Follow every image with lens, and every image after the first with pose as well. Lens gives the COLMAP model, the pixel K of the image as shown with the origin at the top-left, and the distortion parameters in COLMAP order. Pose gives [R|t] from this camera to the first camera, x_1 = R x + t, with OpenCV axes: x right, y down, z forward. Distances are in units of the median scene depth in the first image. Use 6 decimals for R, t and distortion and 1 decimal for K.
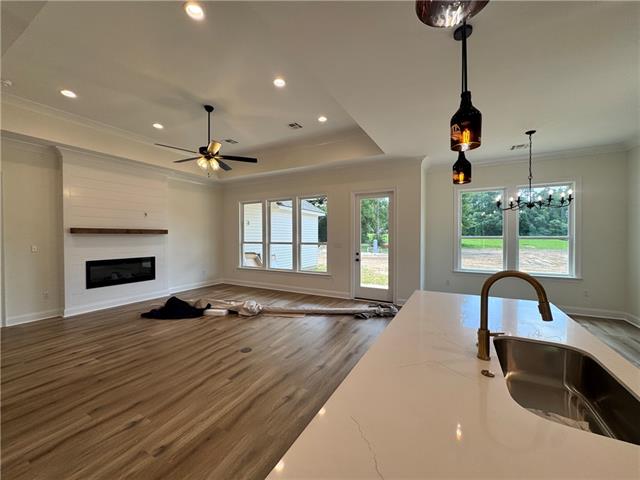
lens RADIAL K [[254.7, 0, 321.3], [0, 254.7, 240.0], [0, 0, 1]] dist [-0.001974, 0.001439]
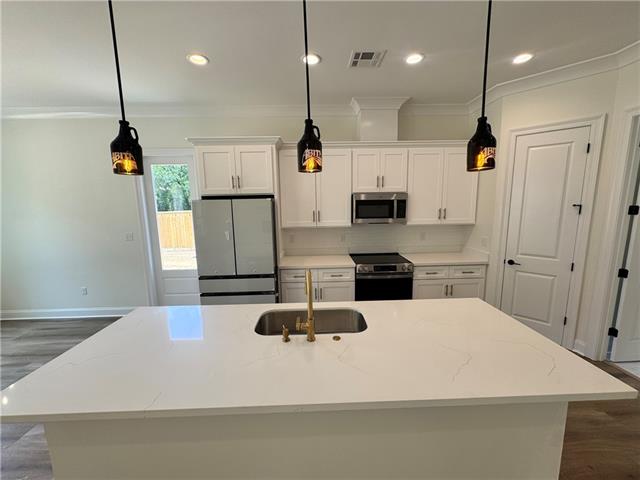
lens RADIAL K [[254.7, 0, 319.3], [0, 254.7, 238.8], [0, 0, 1]] dist [-0.001974, 0.001439]
pose [[-0.499855, -0.115819, 0.858330, -0.107702], [0.033218, 0.987726, 0.152623, -0.059777], [-0.865472, 0.104801, -0.489873, 0.379836]]
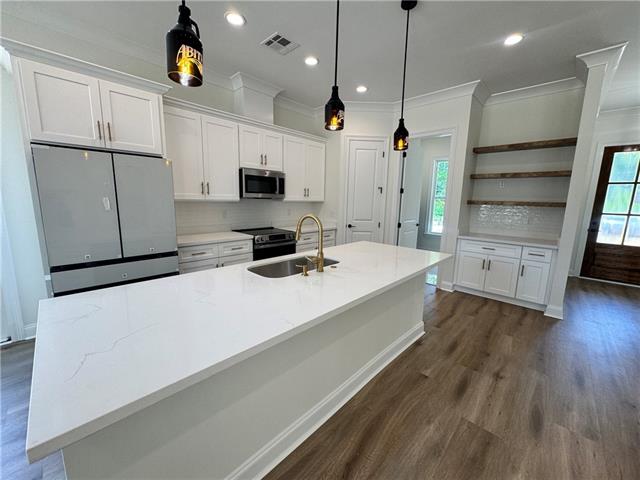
lens RADIAL K [[254.7, 0, 319.1], [0, 254.7, 239.1], [0, 0, 1]] dist [-0.001974, 0.001439]
pose [[-0.963590, -0.063094, 0.259833, 0.059894], [-0.016690, 0.984058, 0.177062, -0.003937], [-0.266862, 0.166278, -0.949282, 0.604763]]
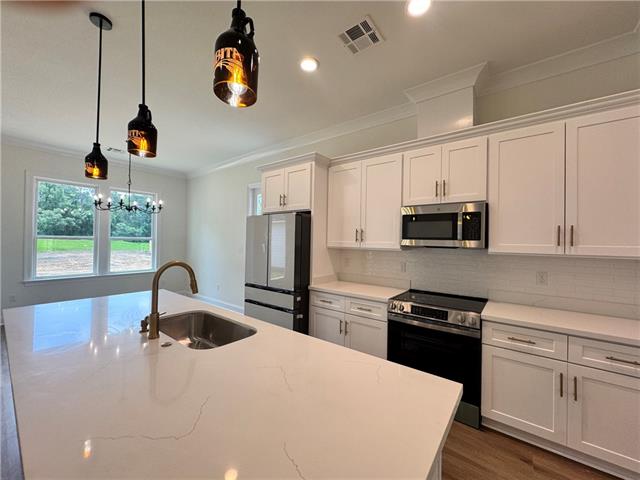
lens RADIAL K [[254.7, 0, 320.3], [0, 254.7, 238.0], [0, 0, 1]] dist [-0.001974, 0.001439]
pose [[0.162951, 0.017344, 0.986482, -0.099032], [-0.002118, 0.999849, -0.017229, 0.005358], [-0.986632, 0.000718, 0.162963, 0.011865]]
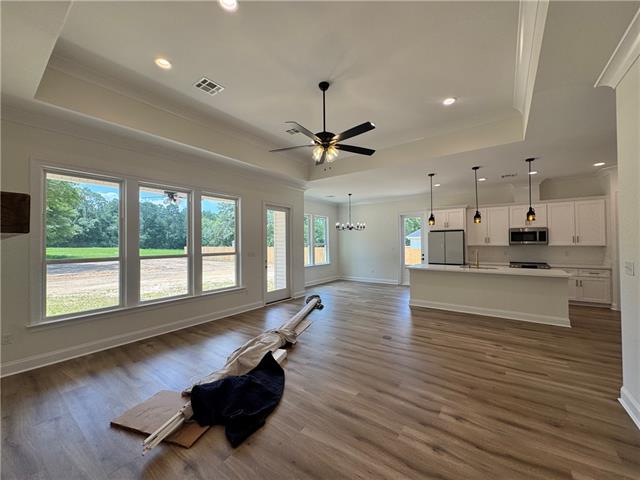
lens RADIAL K [[254.7, 0, 319.8], [0, 254.7, 240.4], [0, 0, 1]] dist [-0.001974, 0.001439]
pose [[0.132861, 0.009779, 0.991086, -1.062444], [0.024160, 0.999622, -0.013102, -0.014477], [-0.990840, 0.025685, 0.132574, 0.789152]]
